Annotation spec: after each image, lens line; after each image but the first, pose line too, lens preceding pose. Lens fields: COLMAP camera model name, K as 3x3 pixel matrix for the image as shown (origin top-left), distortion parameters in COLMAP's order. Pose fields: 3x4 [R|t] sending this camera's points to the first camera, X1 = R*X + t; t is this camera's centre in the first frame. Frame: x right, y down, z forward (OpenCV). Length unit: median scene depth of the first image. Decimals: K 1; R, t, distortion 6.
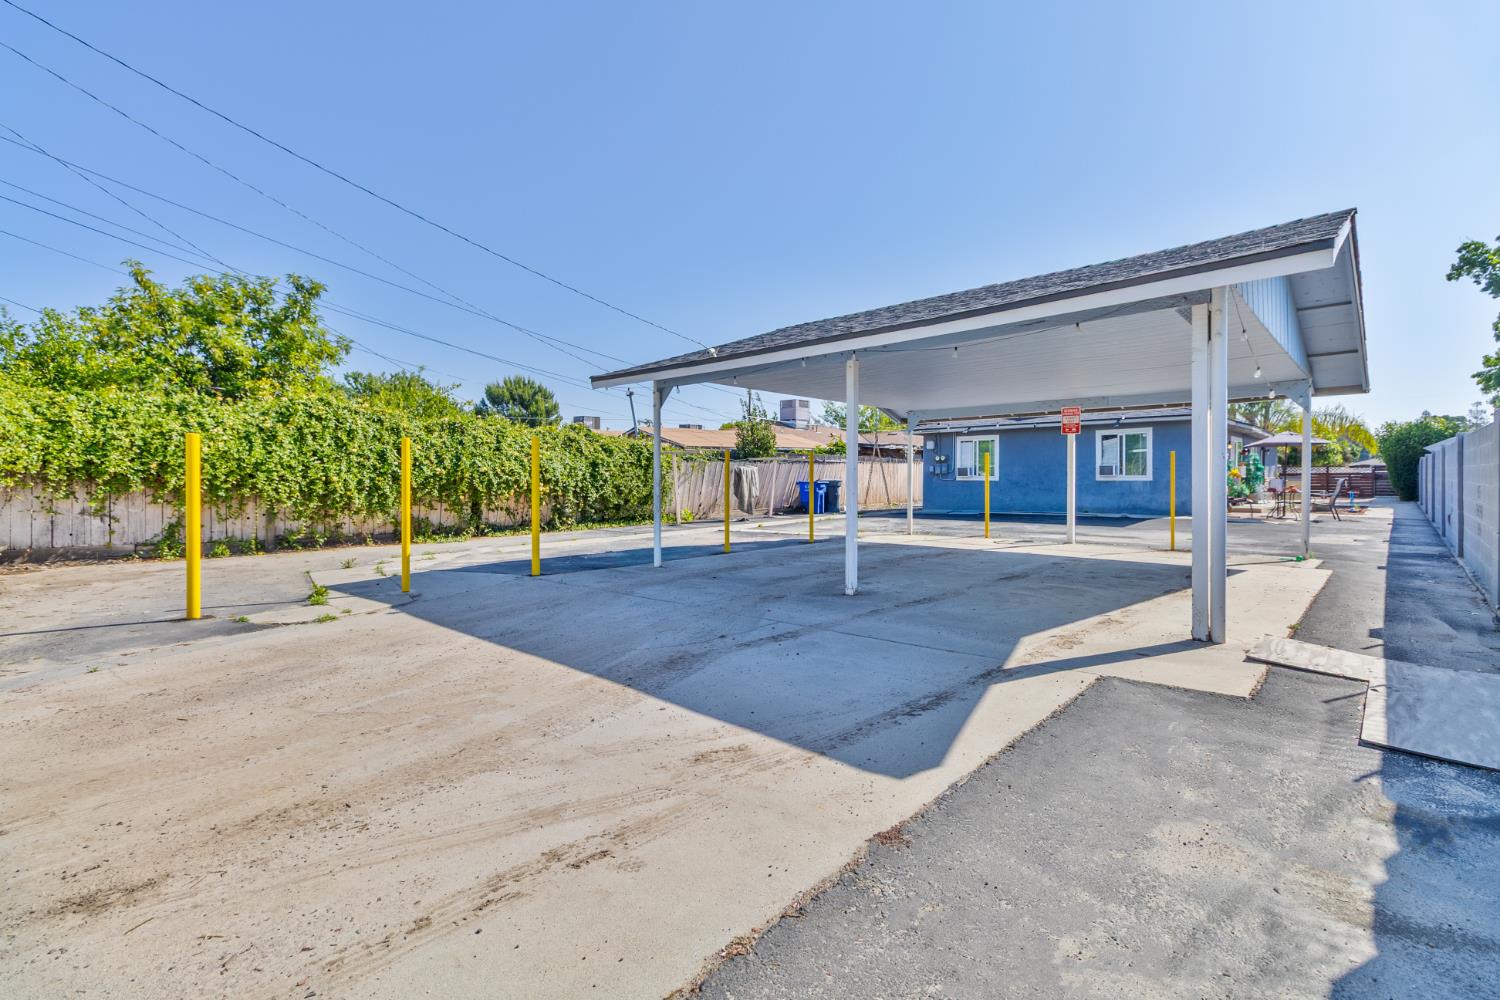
lens RADIAL K [[690.4, 0, 749.5], [0, 690.4, 491.5], [0, 0, 1]] dist [-0.000639, 0.000817]
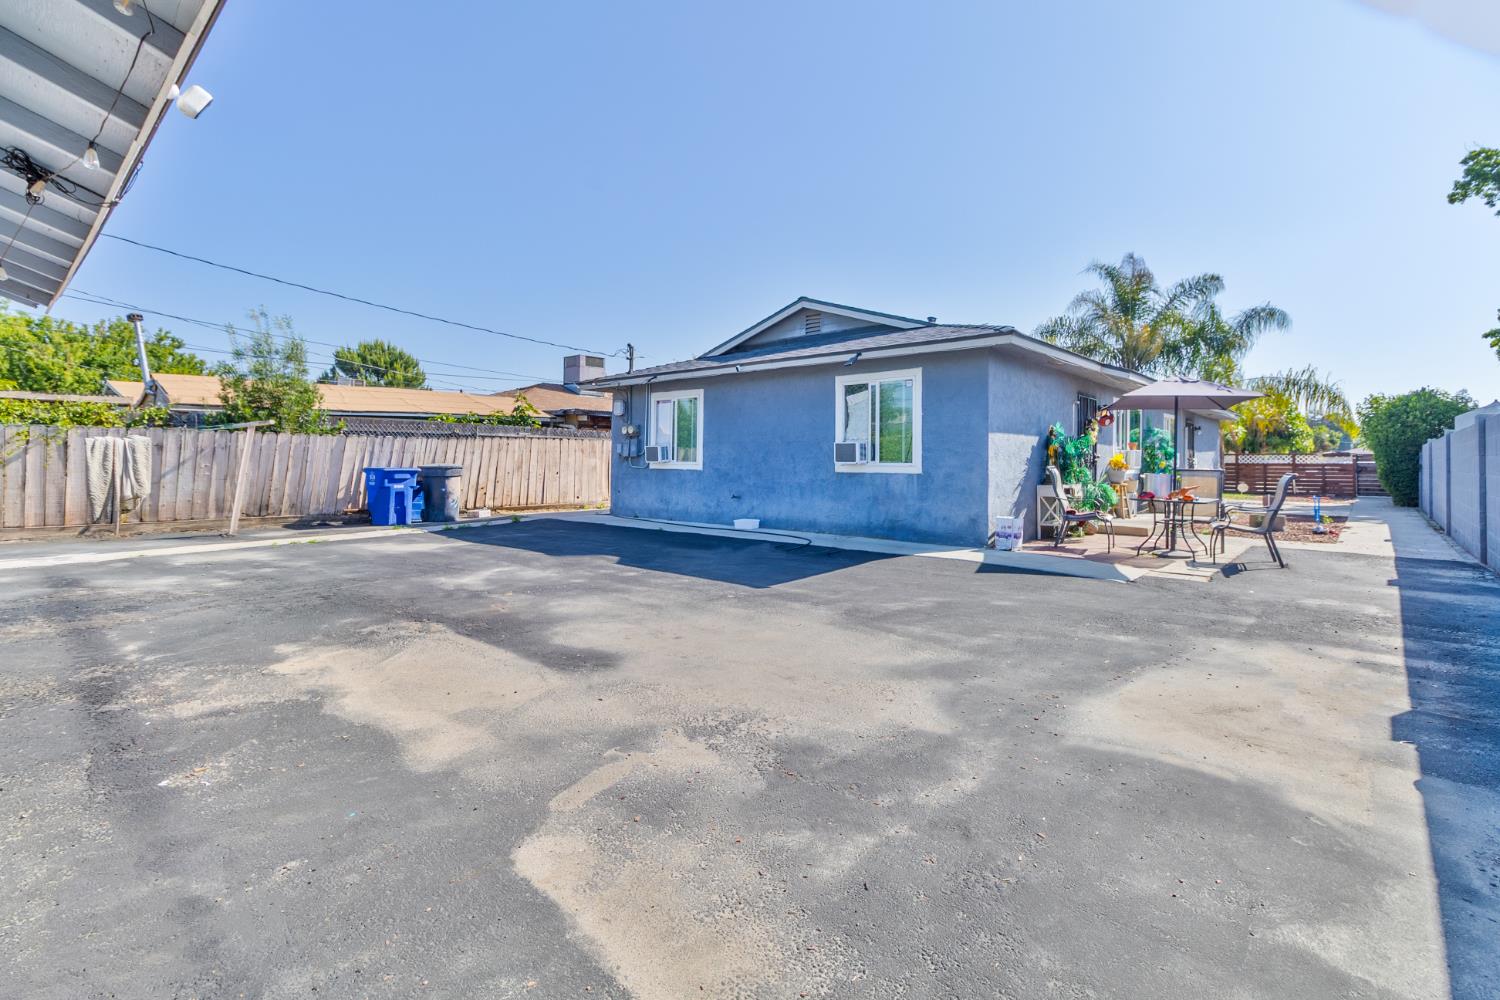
lens RADIAL K [[690.4, 0, 758.8], [0, 690.4, 451.5], [0, 0, 1]] dist [-0.000639, 0.000817]
pose [[0.999732, 0.011926, 0.019856, 0.374850], [-0.011211, 0.999297, -0.035778, -0.010381], [-0.020269, 0.035546, 0.999162, 0.410753]]
